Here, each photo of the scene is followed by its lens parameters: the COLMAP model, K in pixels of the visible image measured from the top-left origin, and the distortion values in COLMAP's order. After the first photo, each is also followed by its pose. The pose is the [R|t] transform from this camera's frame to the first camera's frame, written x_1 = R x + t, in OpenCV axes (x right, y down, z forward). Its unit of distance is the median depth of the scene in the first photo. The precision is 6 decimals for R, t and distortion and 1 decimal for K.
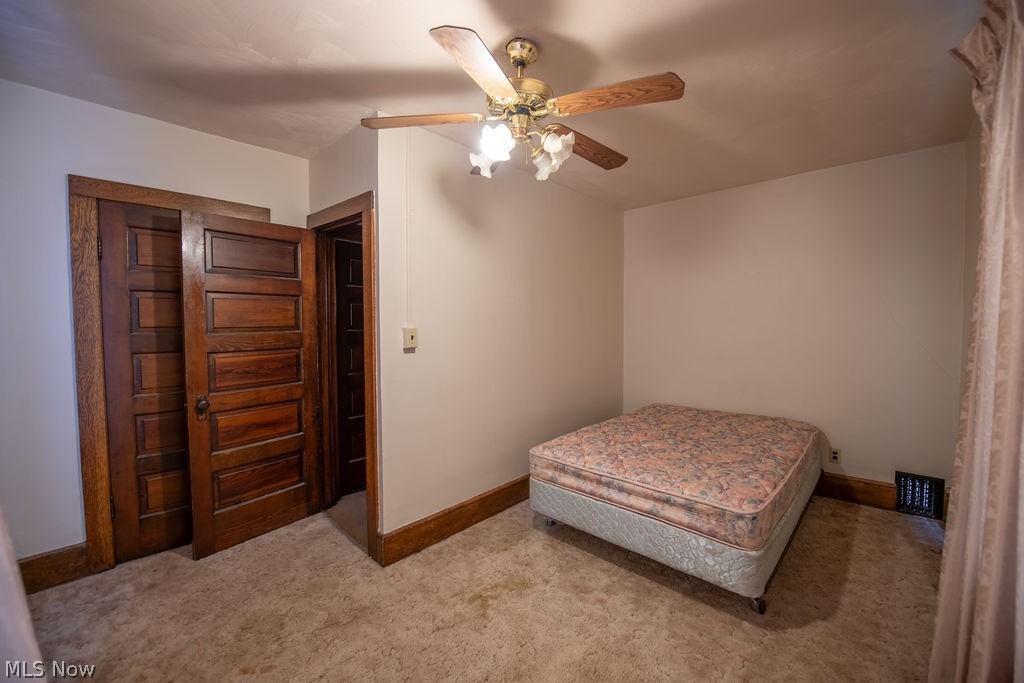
lens RADIAL K [[406.8, 0, 515.4], [0, 406.8, 336.5], [0, 0, 1]] dist [-0.012665, -0.004149]
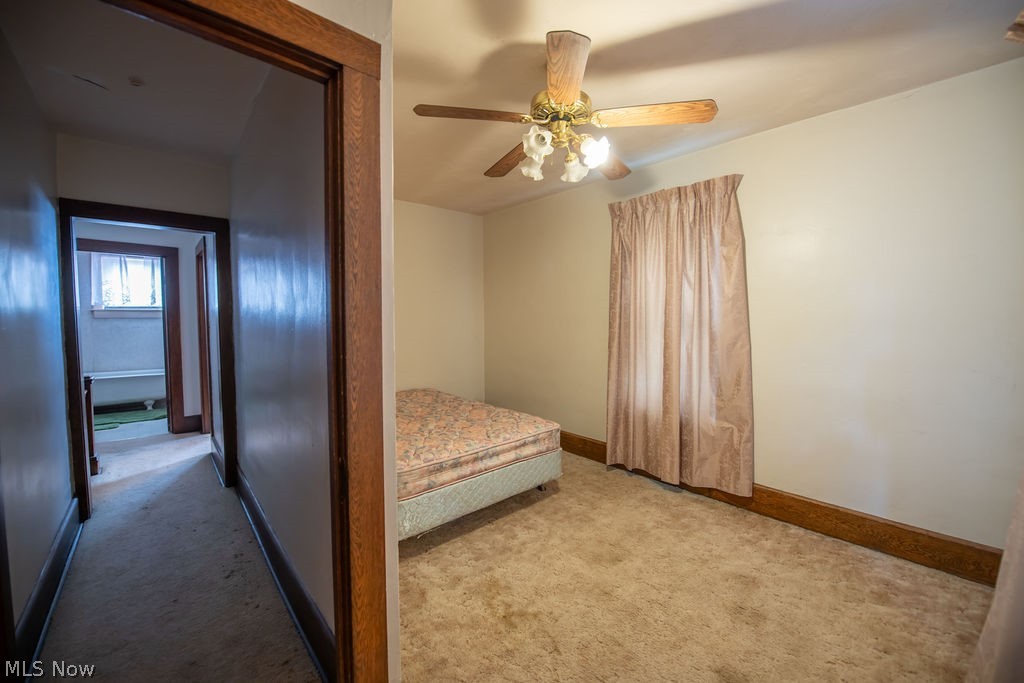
lens RADIAL K [[406.8, 0, 515.4], [0, 406.8, 336.5], [0, 0, 1]] dist [-0.012665, -0.004149]
pose [[0.086931, -0.048402, 0.995038, -0.864476], [0.040717, 0.998157, 0.044997, -0.012918], [-0.995382, 0.036604, 0.088742, 0.806125]]
